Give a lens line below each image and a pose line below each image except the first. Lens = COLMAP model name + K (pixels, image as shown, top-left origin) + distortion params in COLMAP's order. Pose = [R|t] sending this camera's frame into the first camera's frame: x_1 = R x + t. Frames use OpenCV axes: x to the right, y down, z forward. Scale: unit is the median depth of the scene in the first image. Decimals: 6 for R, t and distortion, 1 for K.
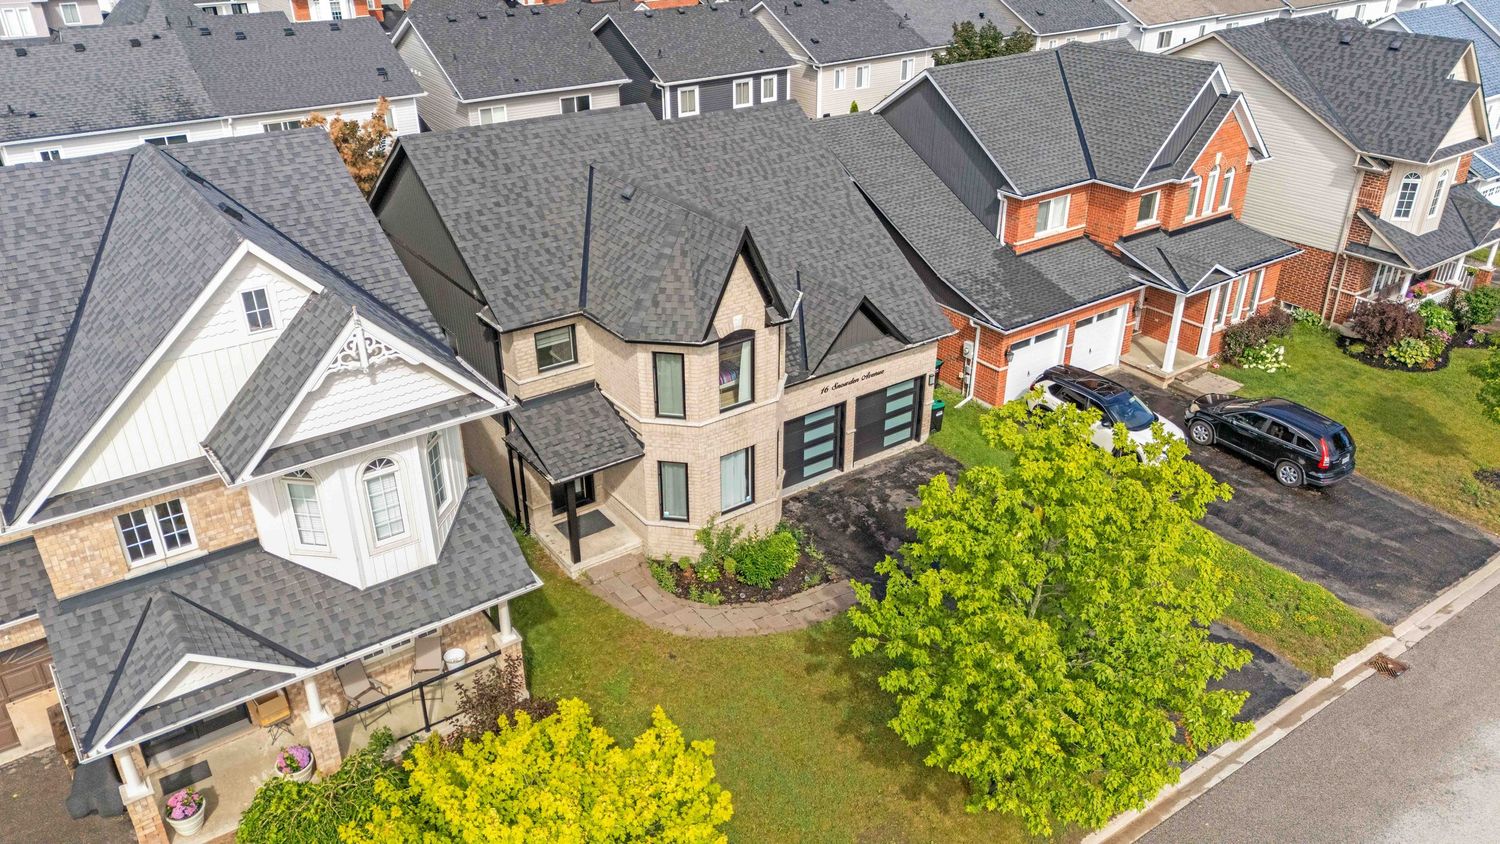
lens RADIAL K [[1101.6, 0, 761.3], [0, 1101.6, 411.6], [0, 0, 1]] dist [0.064113, -0.062269]
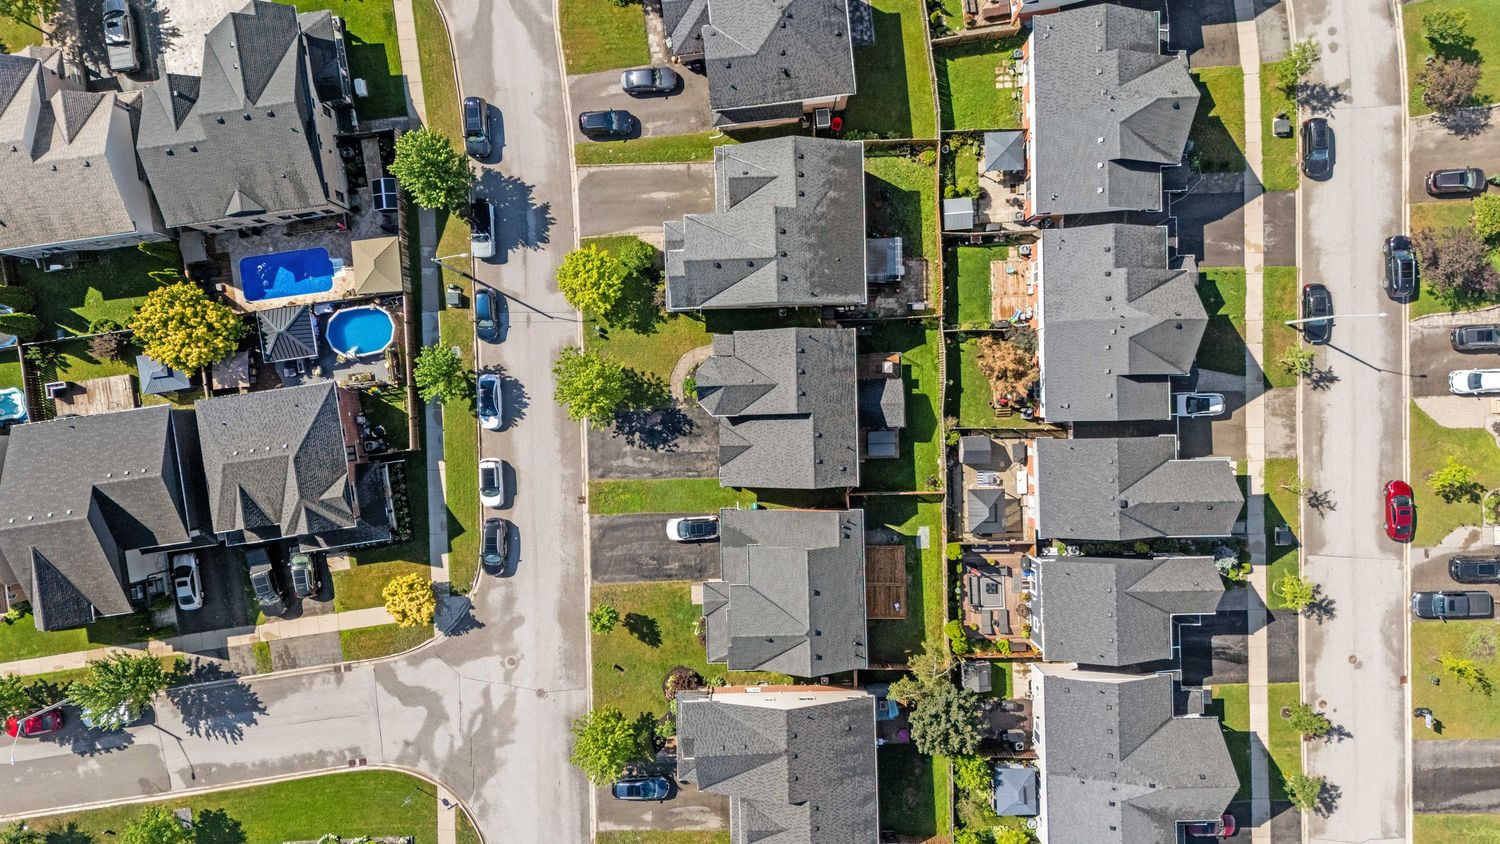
lens RADIAL K [[1101.6, 0, 748.2], [0, 1101.6, 415.5], [0, 0, 1]] dist [0.064113, -0.062269]
pose [[-0.566290, 0.823916, 0.021851, -0.091469], [-0.363607, -0.273529, 0.890489, -2.837773], [0.739666, 0.496330, 0.454479, -0.413339]]
